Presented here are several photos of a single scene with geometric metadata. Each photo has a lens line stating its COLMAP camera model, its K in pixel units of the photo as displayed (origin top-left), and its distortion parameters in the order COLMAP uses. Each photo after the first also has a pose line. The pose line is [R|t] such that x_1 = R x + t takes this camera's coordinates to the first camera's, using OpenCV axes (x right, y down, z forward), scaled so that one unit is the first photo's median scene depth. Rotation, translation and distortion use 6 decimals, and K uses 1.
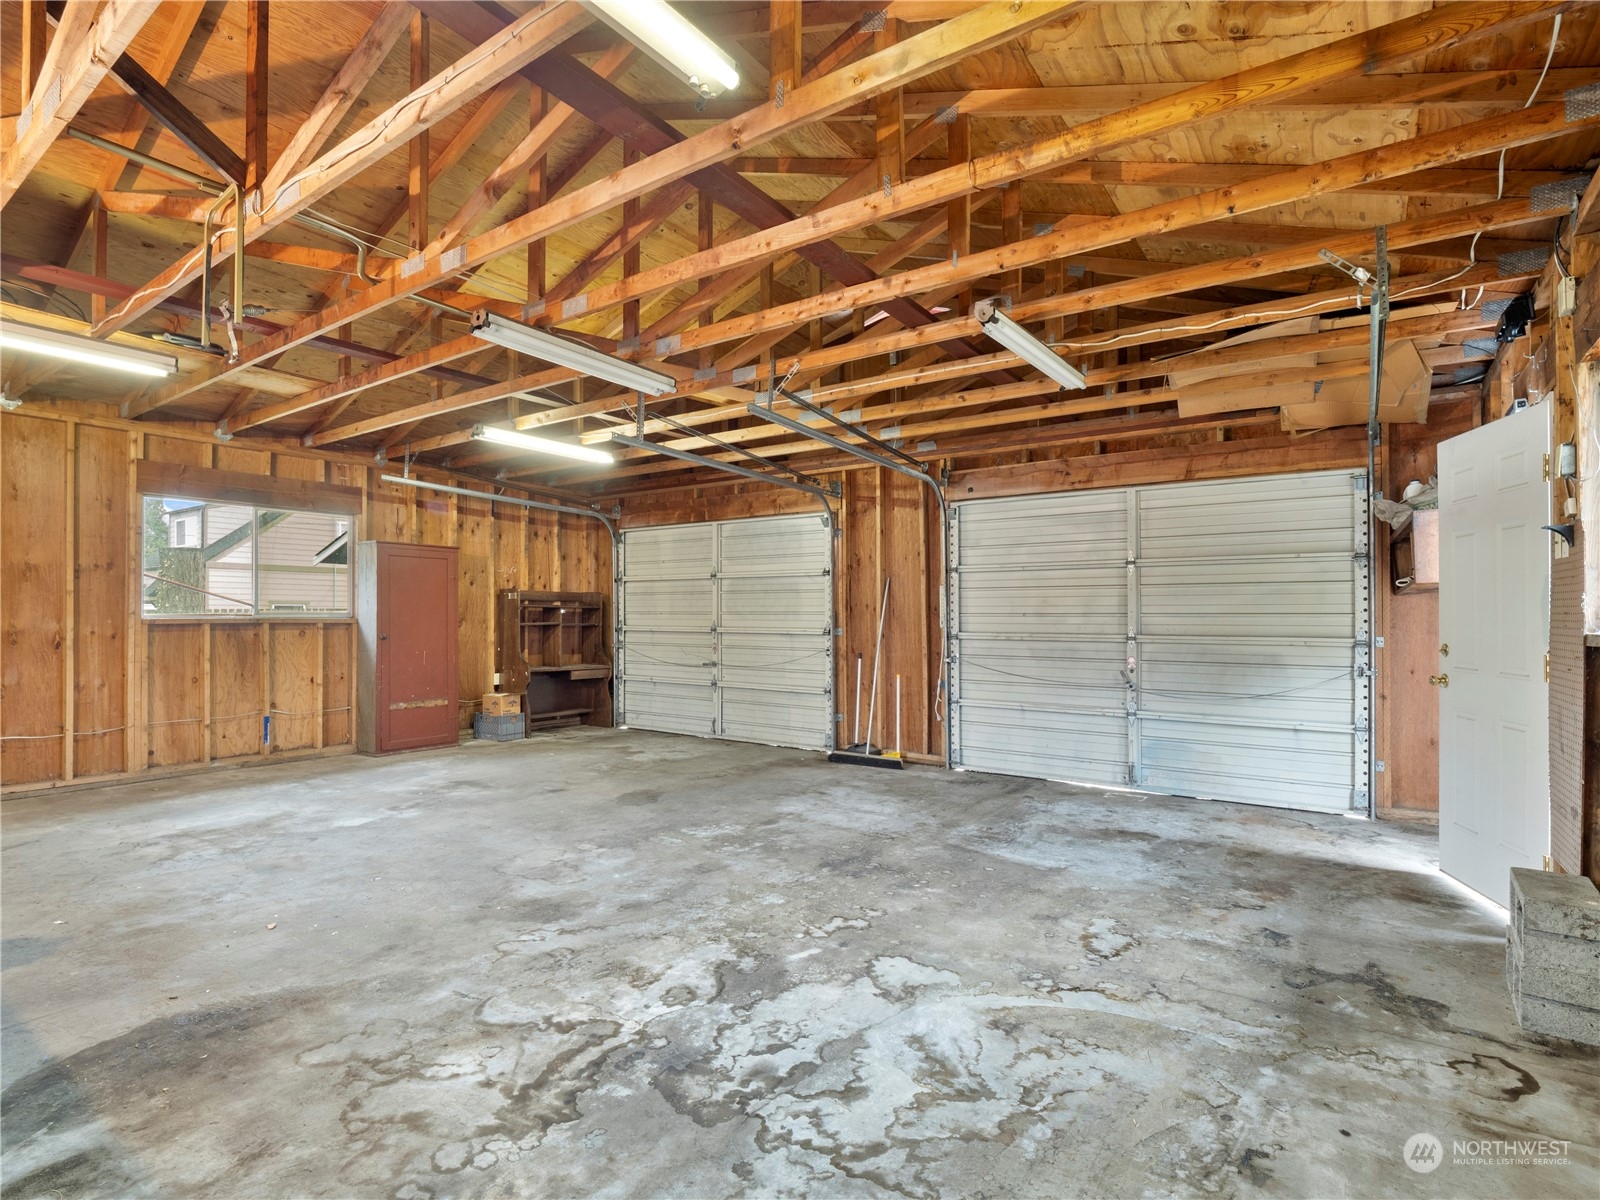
lens RADIAL K [[793.8, 0, 795.3], [0, 793.8, 619.7], [0, 0, 1]] dist [0.000267, -0.000264]
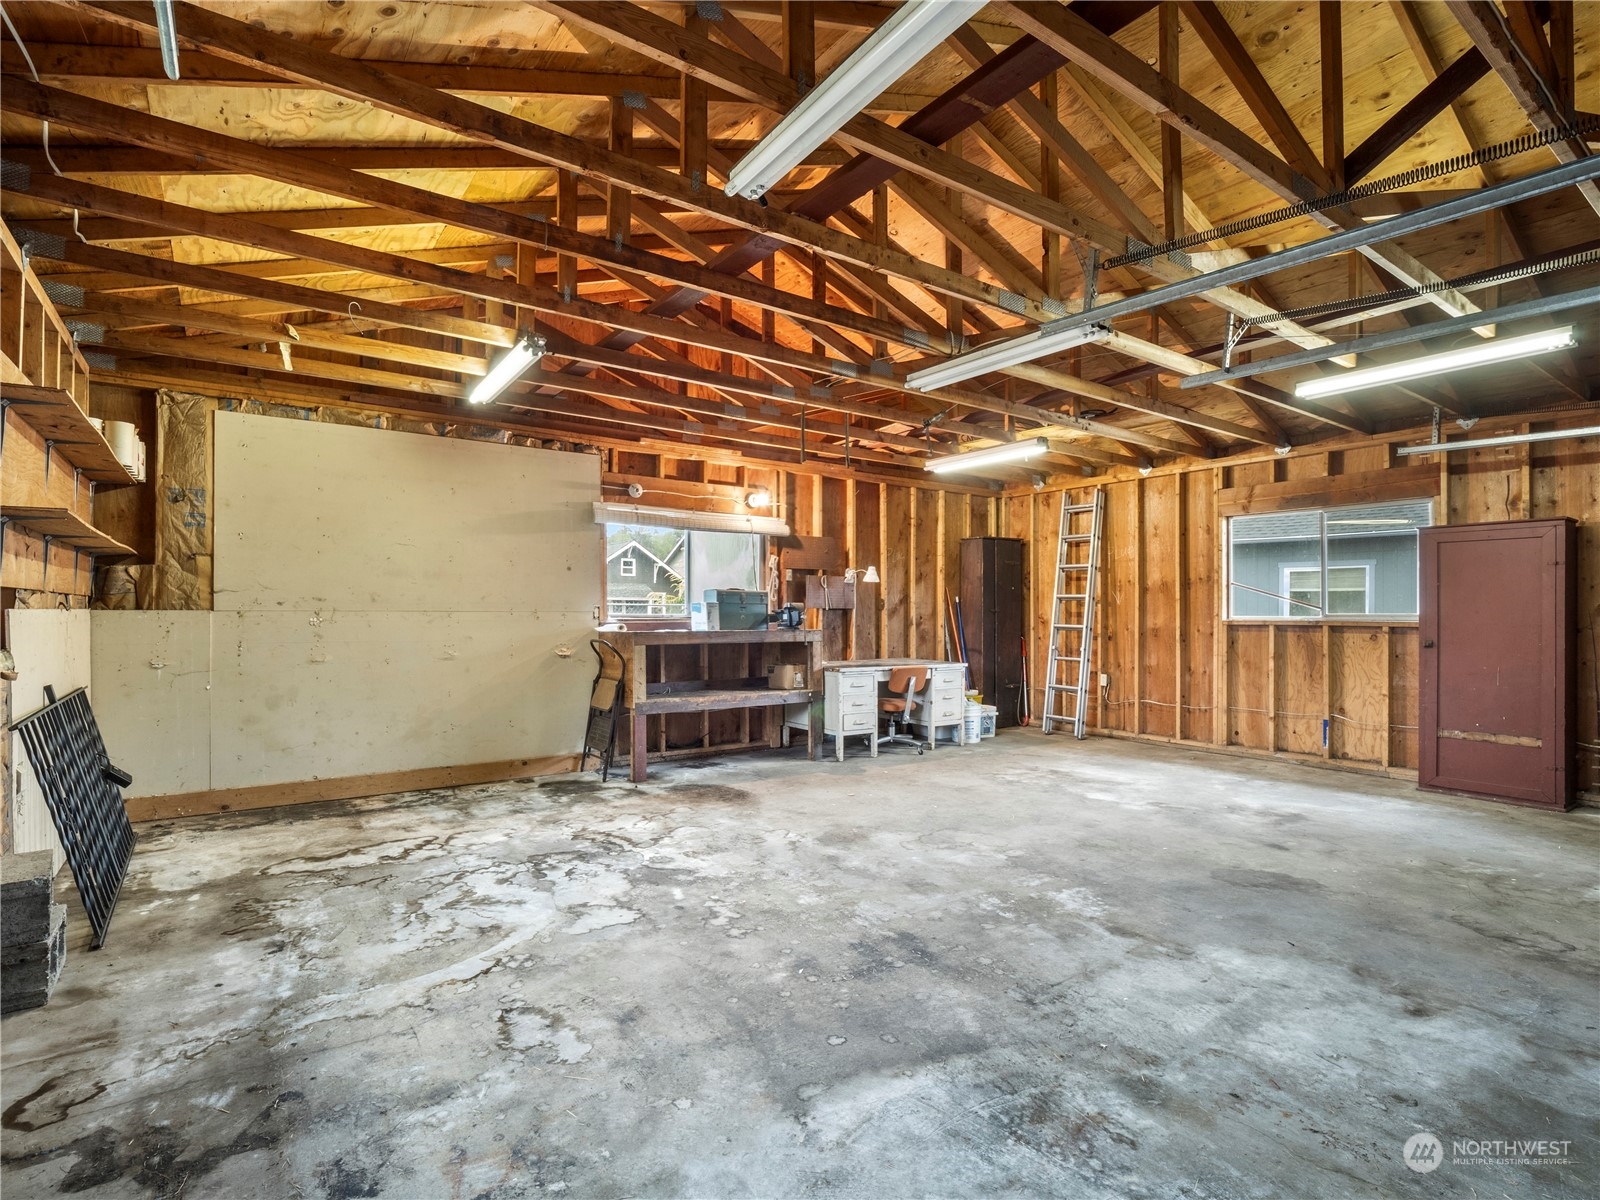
lens RADIAL K [[793.8, 0, 795.3], [0, 793.8, 619.7], [0, 0, 1]] dist [0.000267, -0.000264]
pose [[-0.328662, -0.000493, -0.944448, 1.168119], [-0.011299, 0.999930, 0.003410, 0.002537], [0.944380, 0.011792, -0.328645, 1.676781]]
